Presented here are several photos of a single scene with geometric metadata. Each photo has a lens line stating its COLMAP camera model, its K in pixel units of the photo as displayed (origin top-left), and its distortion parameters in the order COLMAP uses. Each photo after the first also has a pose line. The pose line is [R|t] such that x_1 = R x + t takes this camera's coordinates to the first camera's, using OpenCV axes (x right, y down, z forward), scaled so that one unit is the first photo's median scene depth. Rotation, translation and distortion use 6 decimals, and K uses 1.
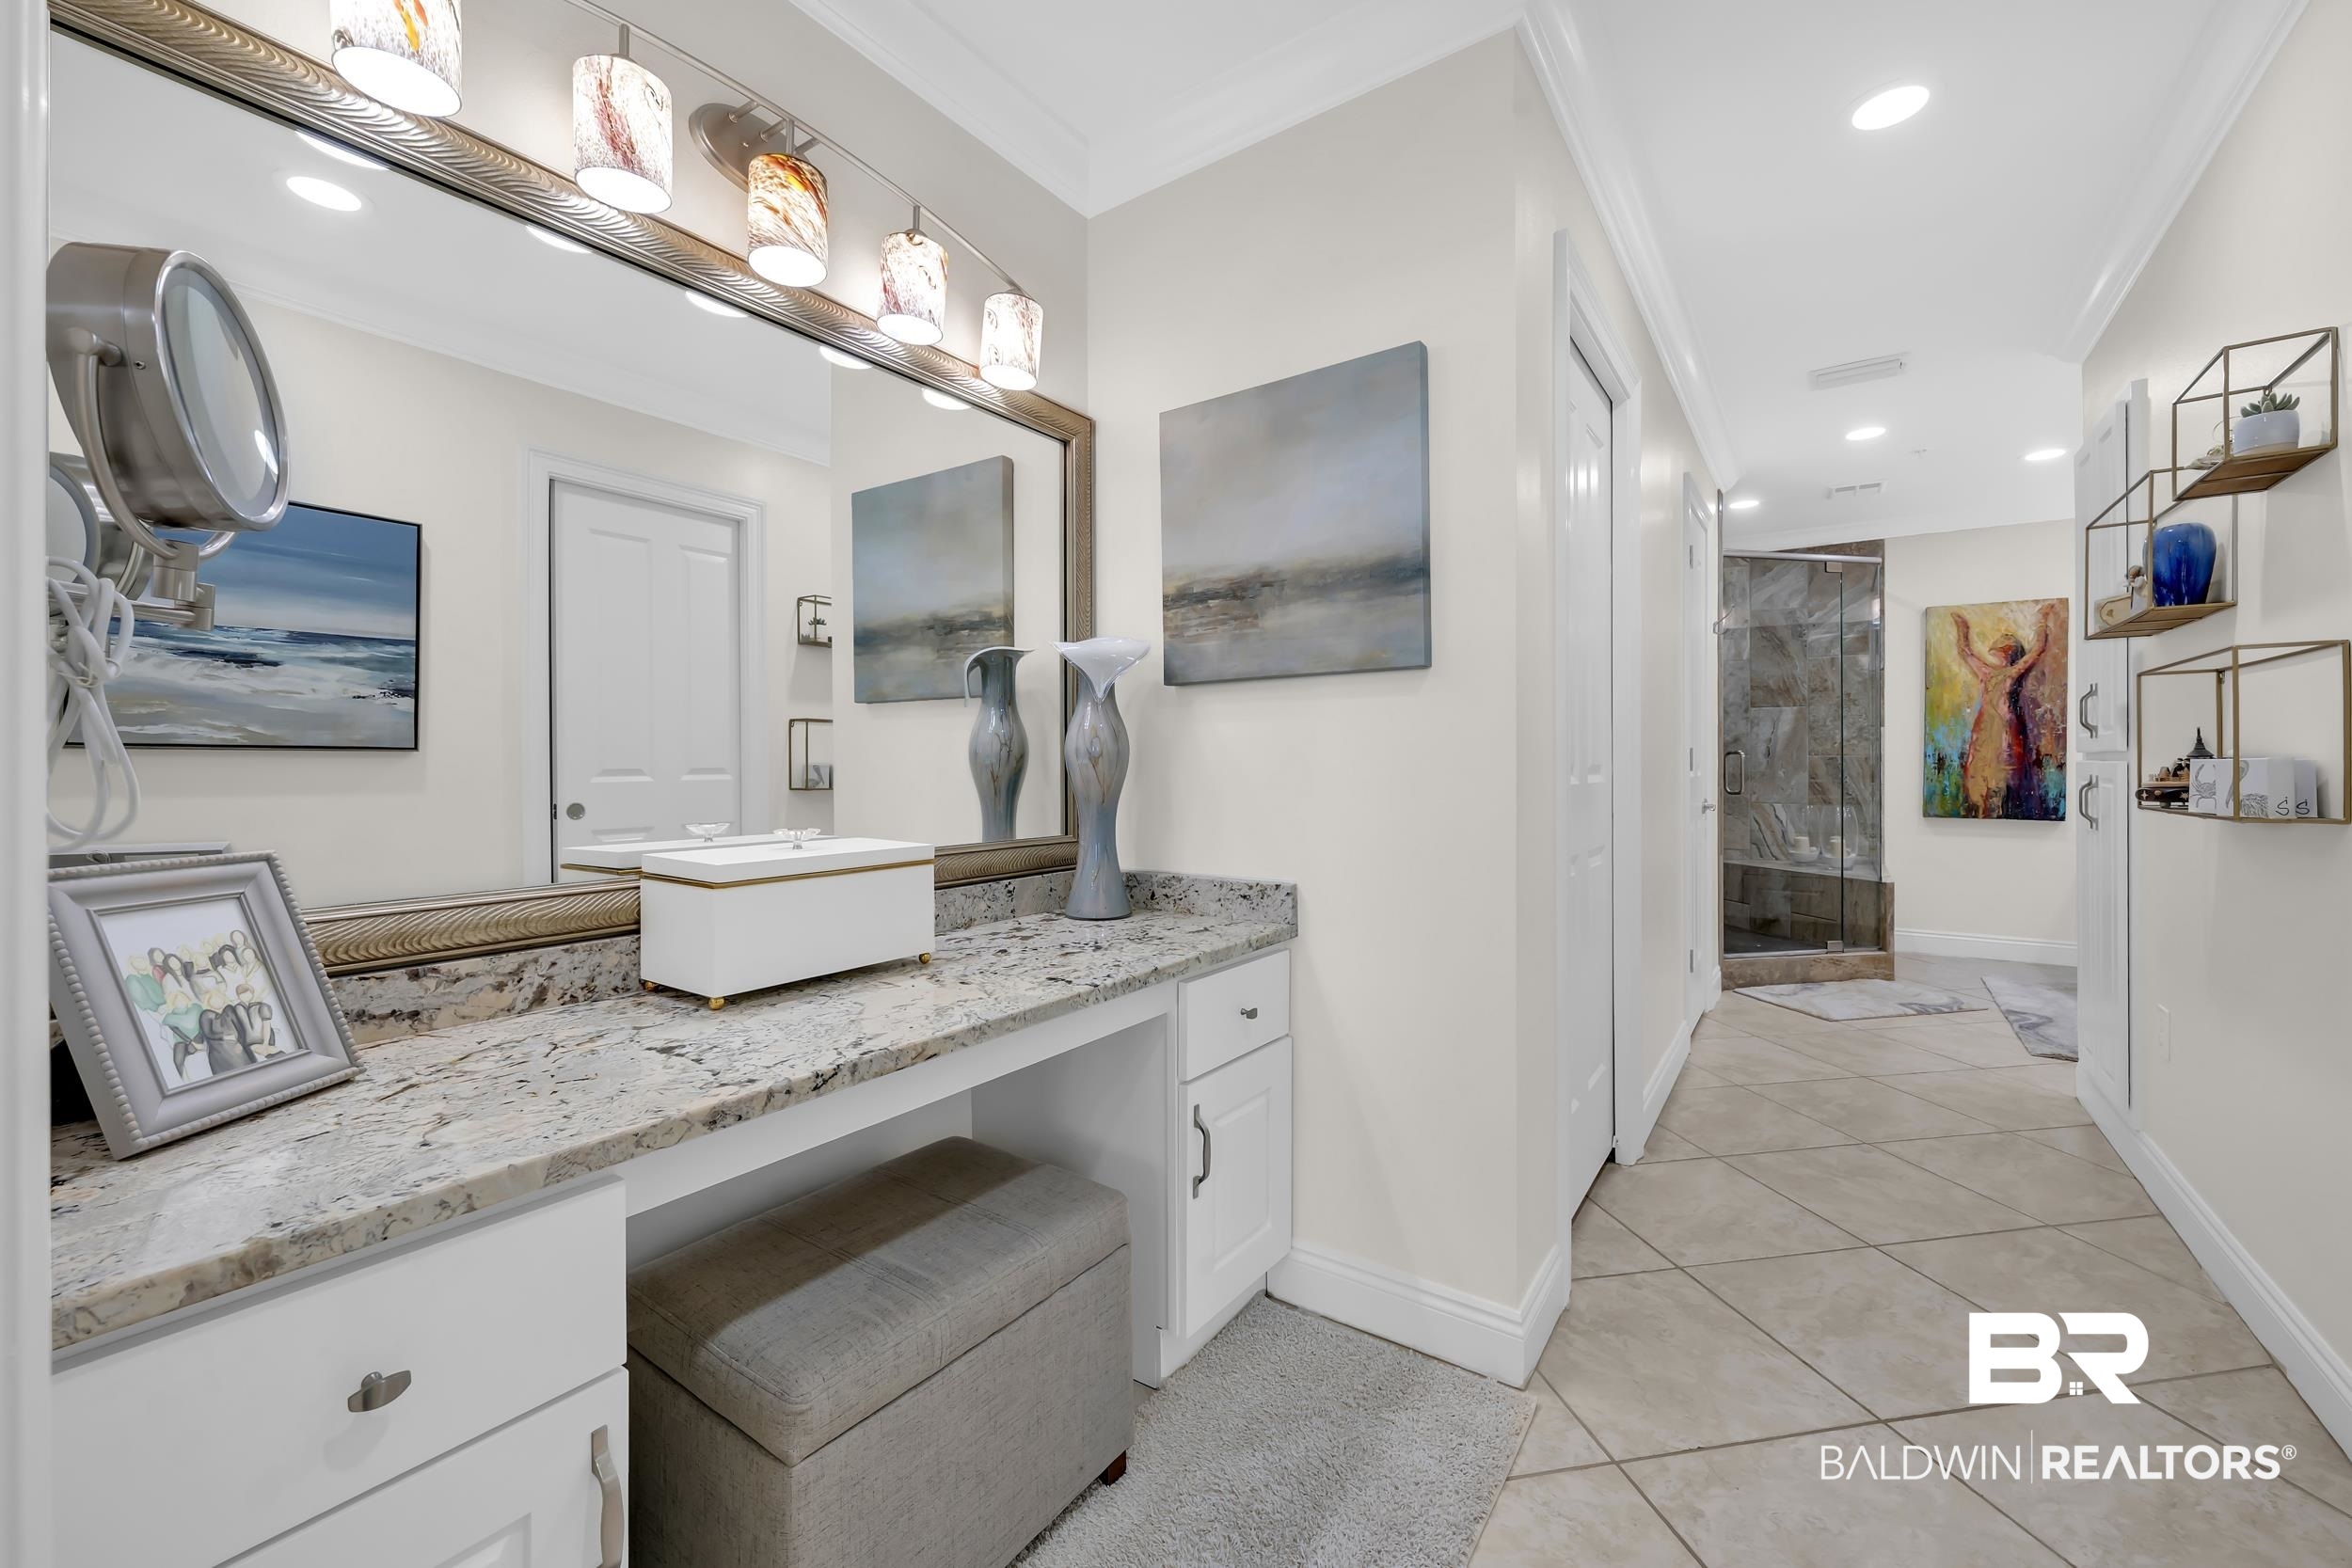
lens RADIAL K [[930.2, 0, 1173.3], [0, 930.2, 761.9], [0, 0, 1]] dist [0.002681, -0.000136]
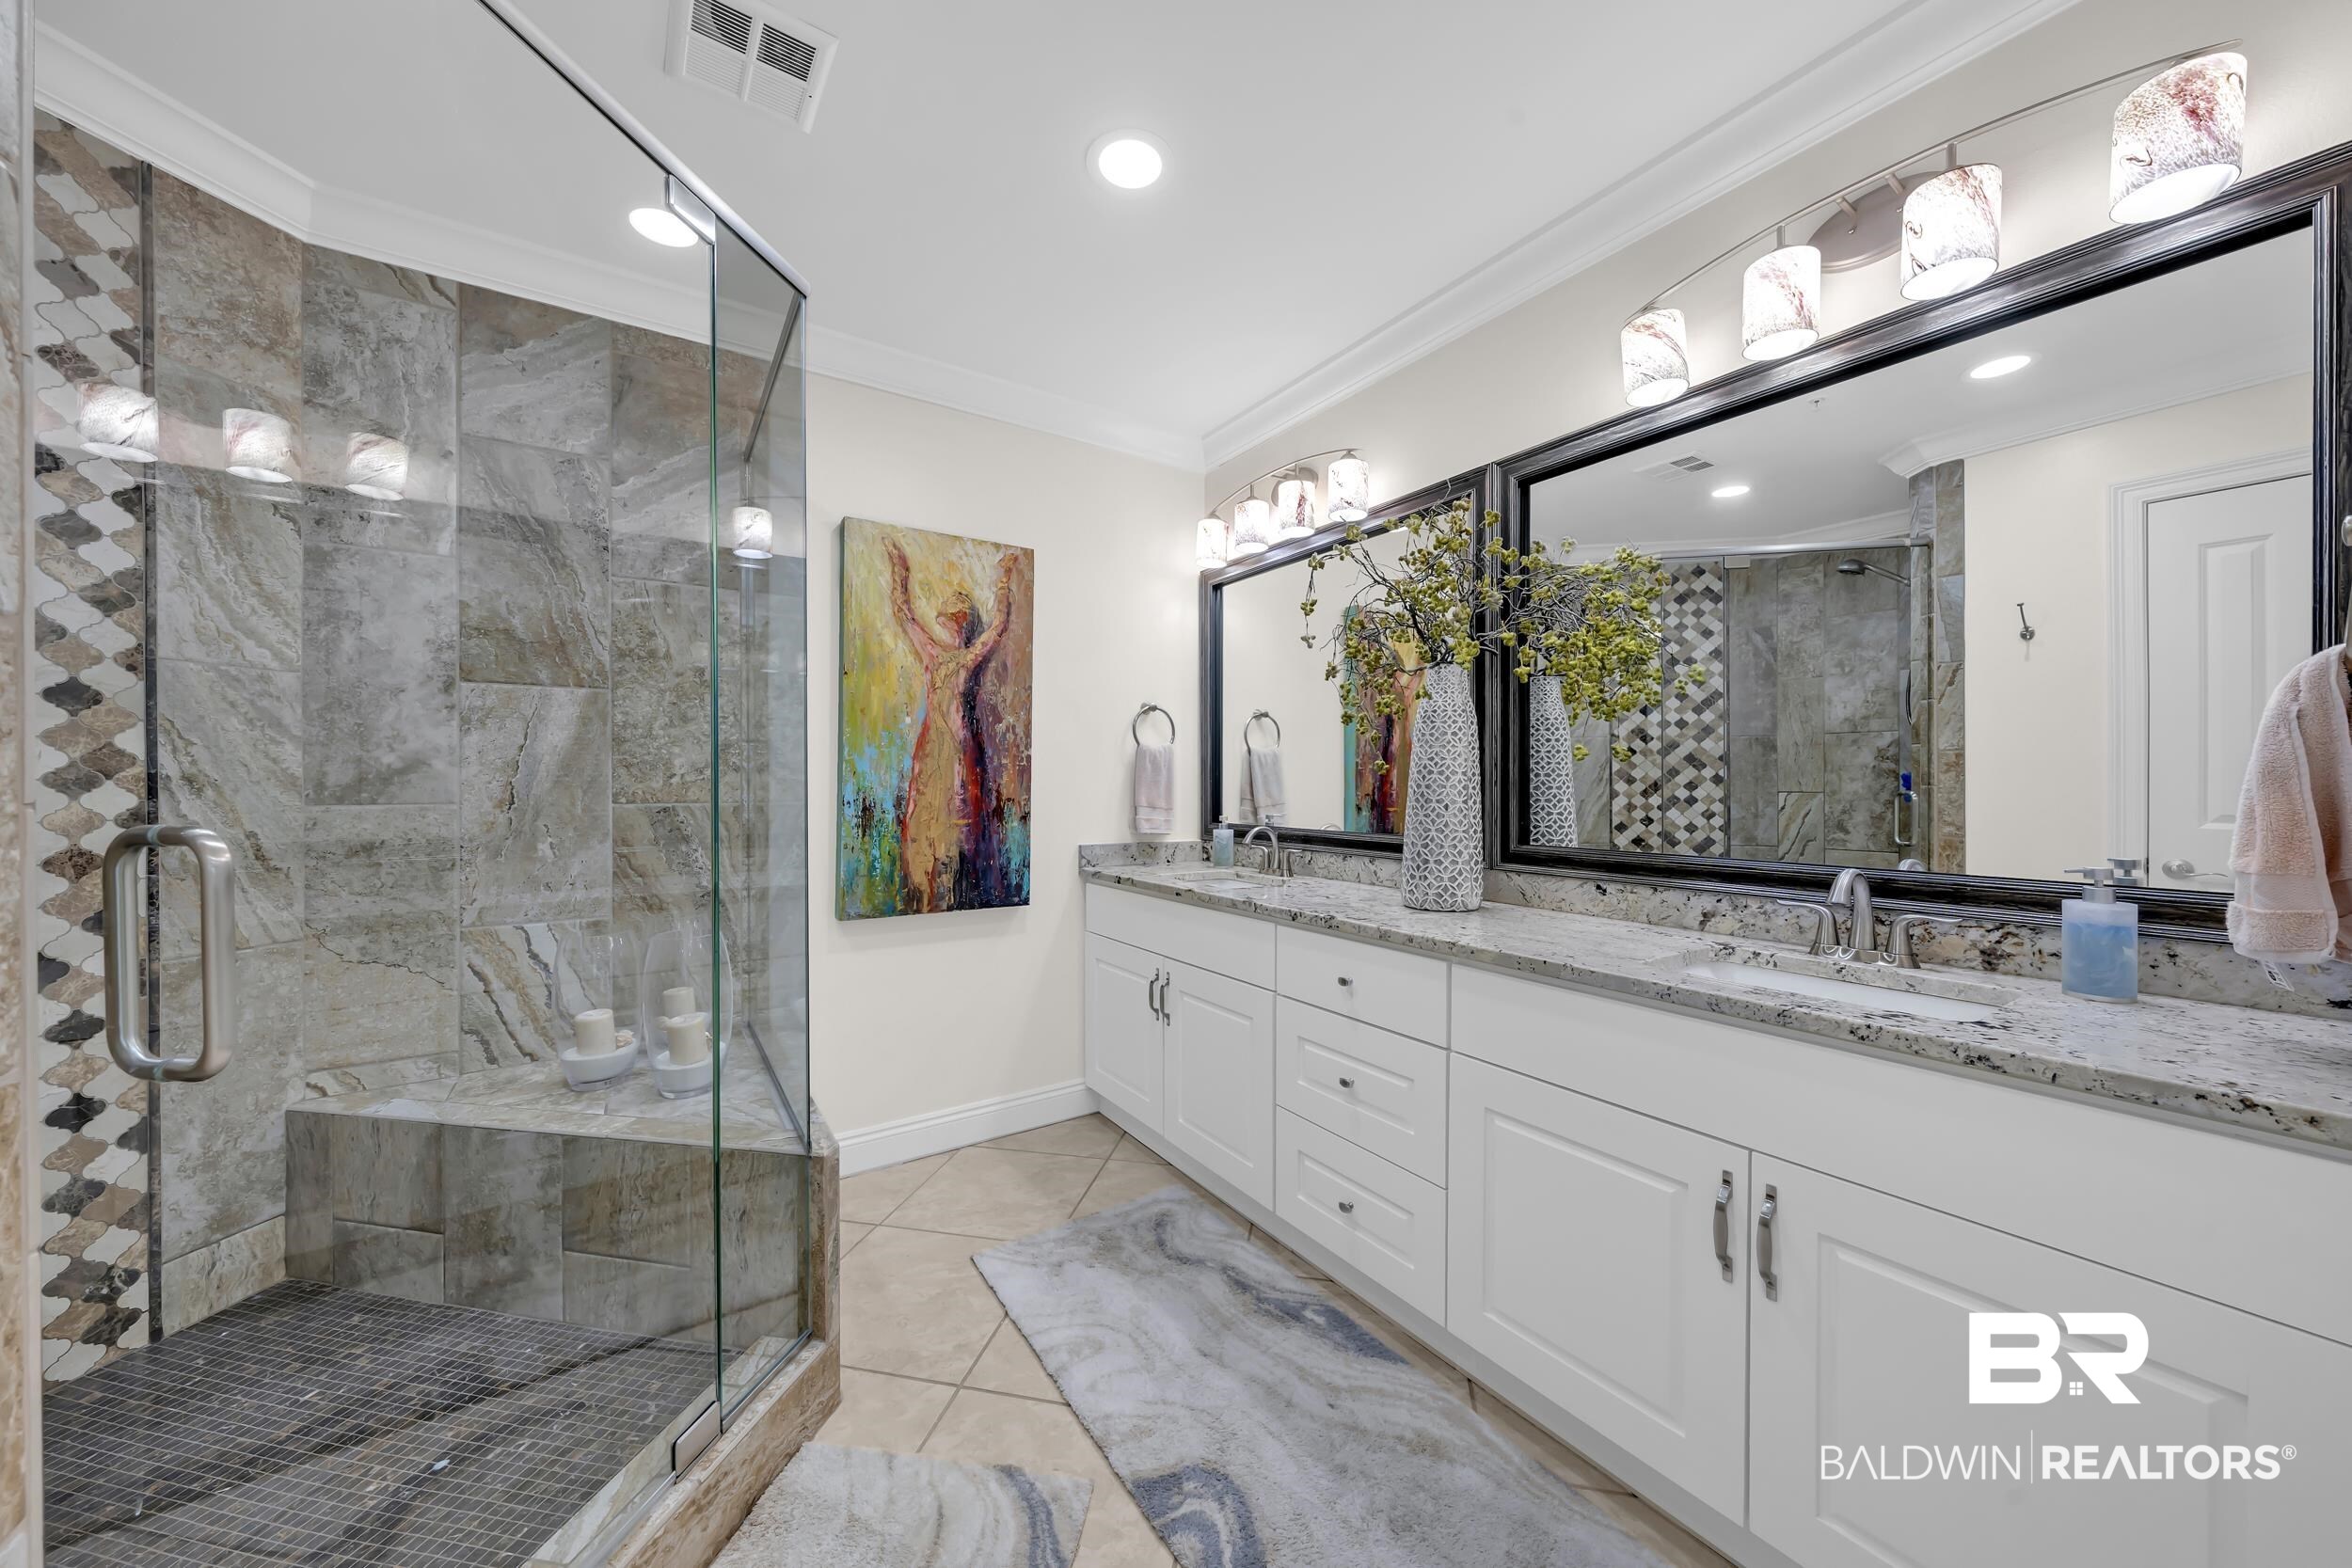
lens RADIAL K [[748.3, 0, 1160.1], [0, 748.3, 780.3], [0, 0, 1]] dist [0.000538, 0.000006]
pose [[0.334361, 0.000418, 0.942445, 0.487288], [0.001281, 0.999999, -0.000898, -0.018947], [-0.942444, 0.001507, 0.334360, 0.714125]]
